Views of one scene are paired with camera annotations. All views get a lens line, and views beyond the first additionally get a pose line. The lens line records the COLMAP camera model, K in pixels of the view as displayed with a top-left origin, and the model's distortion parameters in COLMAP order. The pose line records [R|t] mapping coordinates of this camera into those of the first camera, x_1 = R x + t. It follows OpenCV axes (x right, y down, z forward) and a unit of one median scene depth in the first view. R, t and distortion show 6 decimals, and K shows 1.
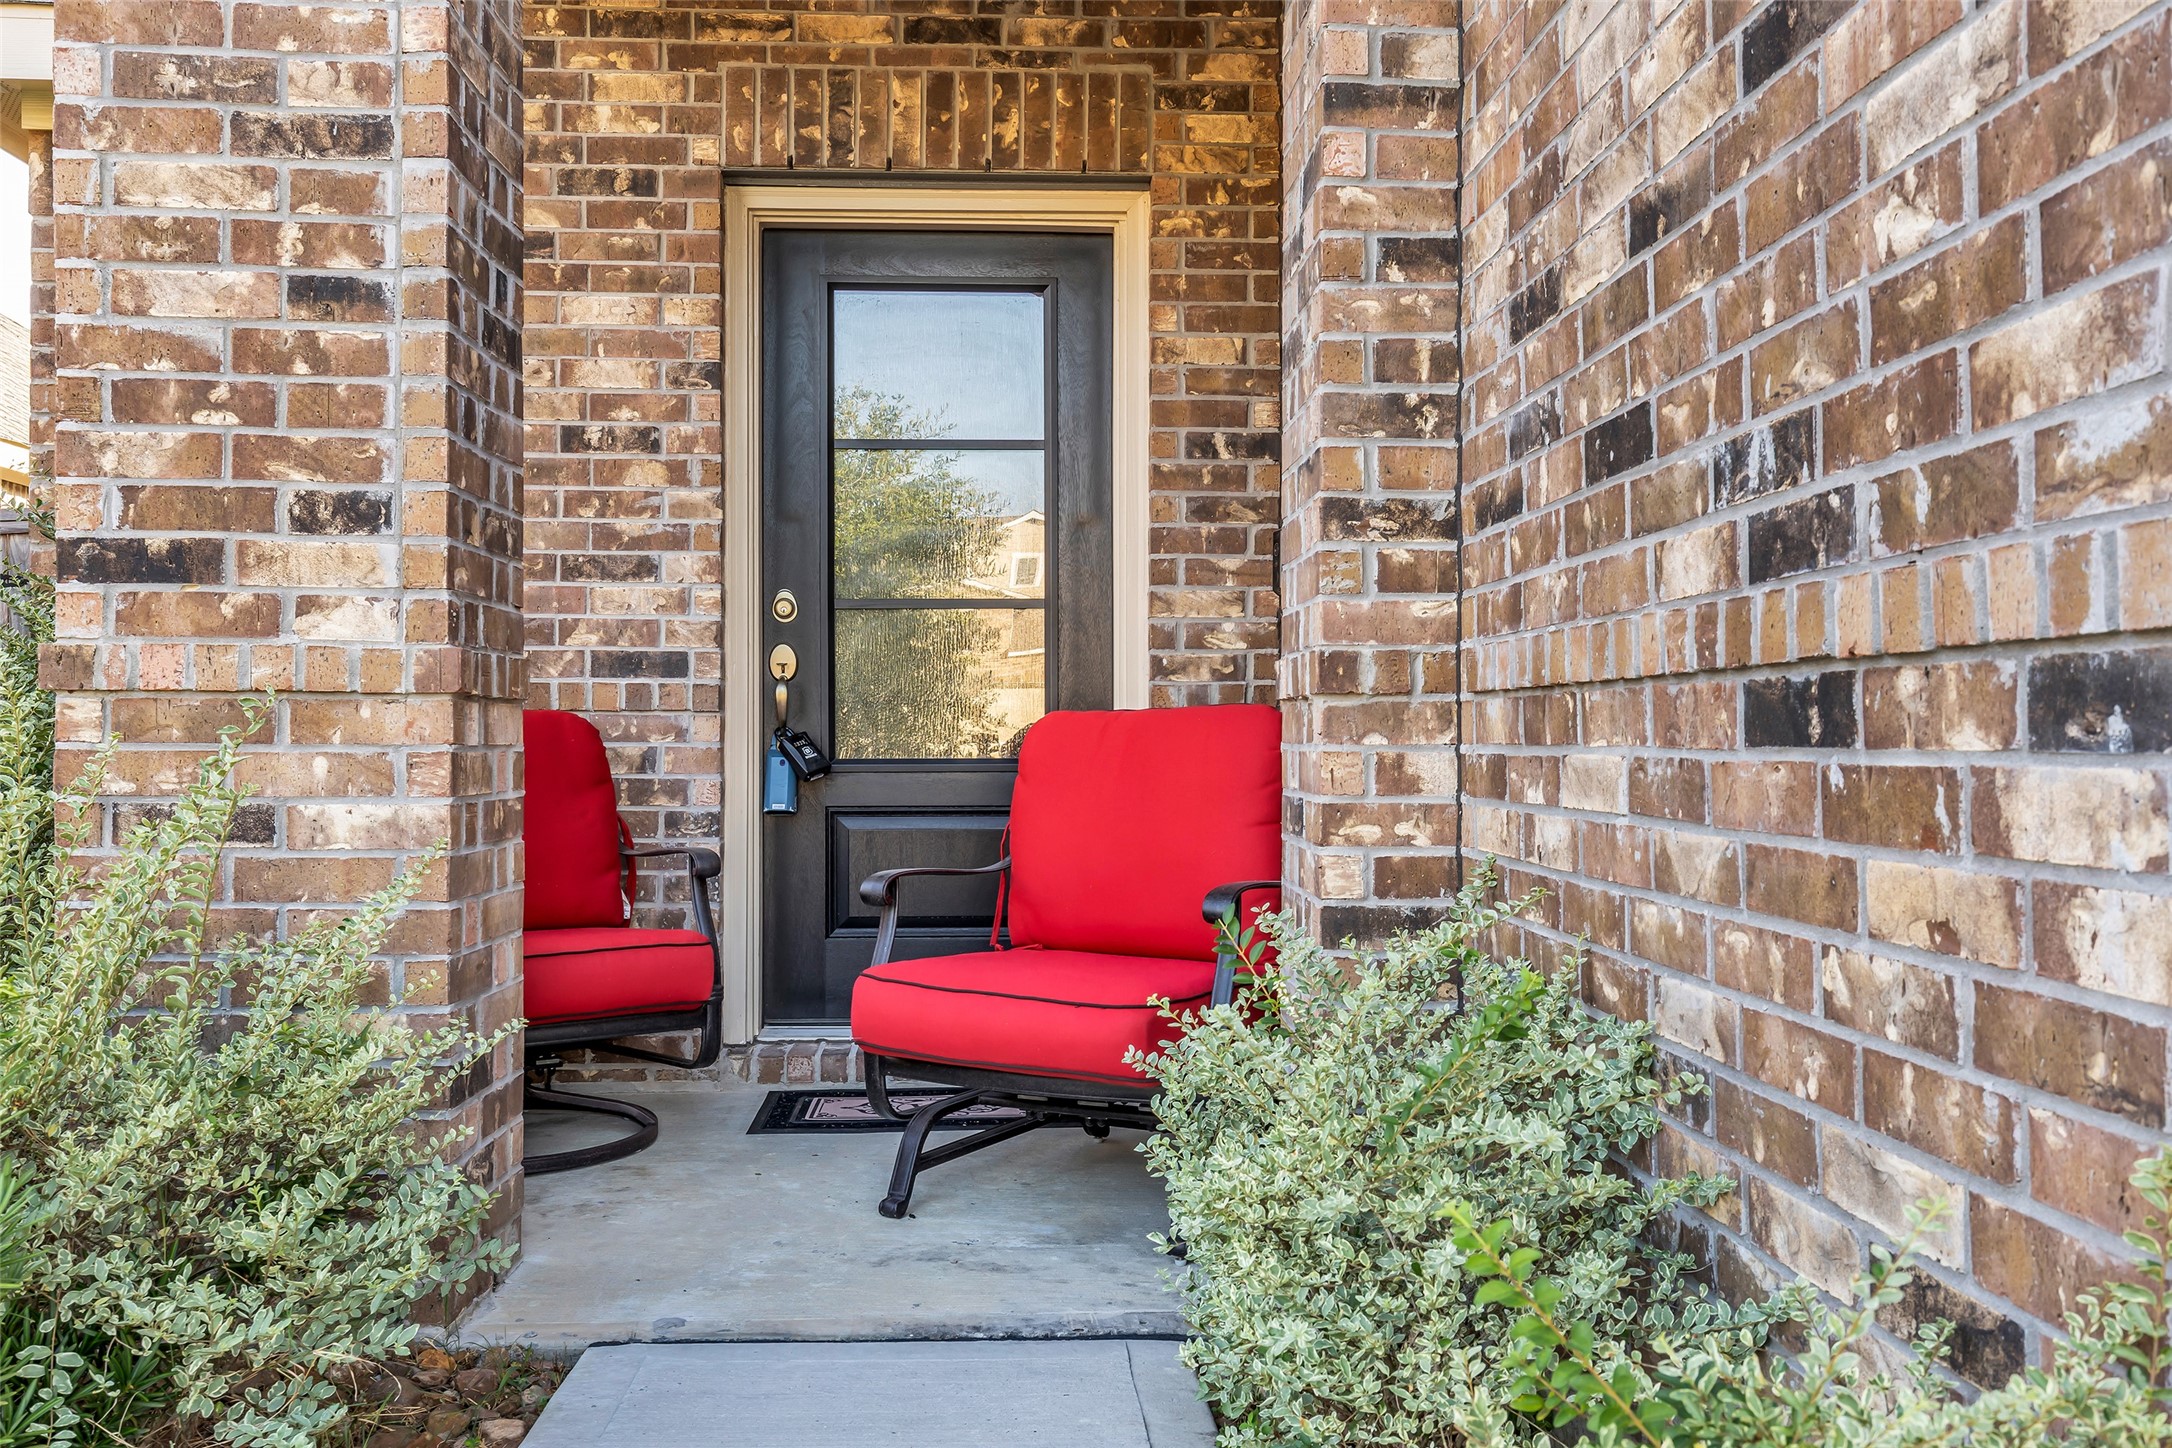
lens RADIAL K [[1909.6, 0, 1088.6], [0, 1909.6, 735.4], [0, 0, 1]] dist [0.021726, 0.010080]
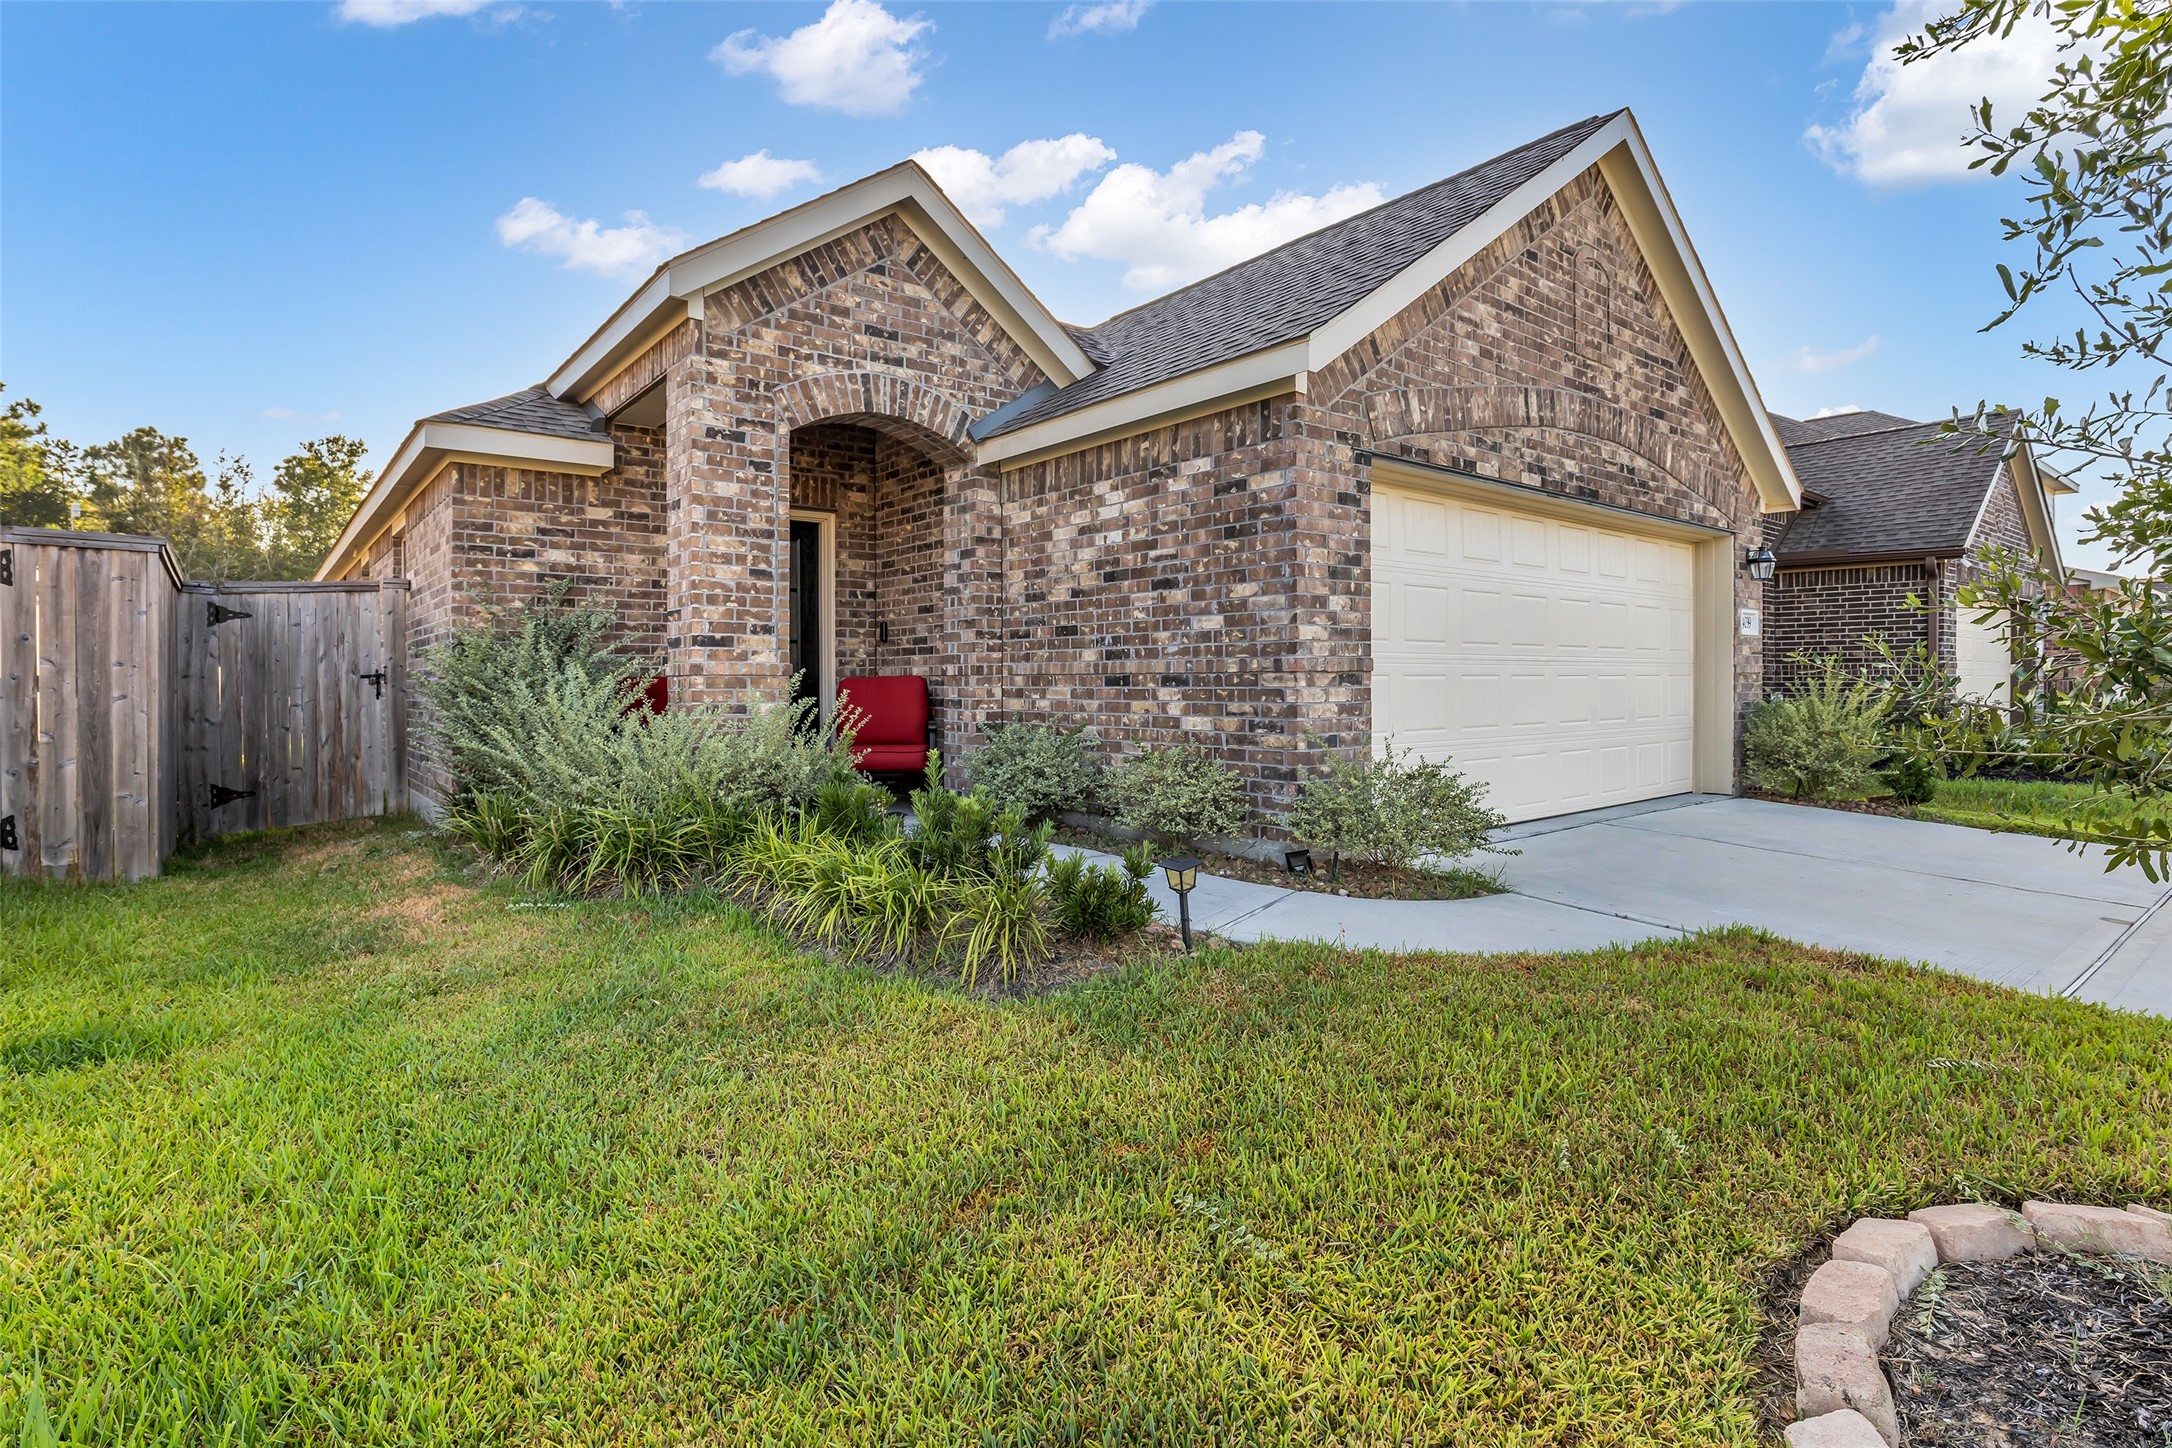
lens RADIAL K [[1057.5, 0, 1097.3], [0, 1057.5, 691.4], [0, 0, 1]] dist [-0.012553, -0.000271]
pose [[0.804299, -0.011105, 0.594120, -1.125286], [0.004313, 0.999908, 0.012851, -0.014132], [-0.594209, -0.007774, 0.804273, -1.148638]]
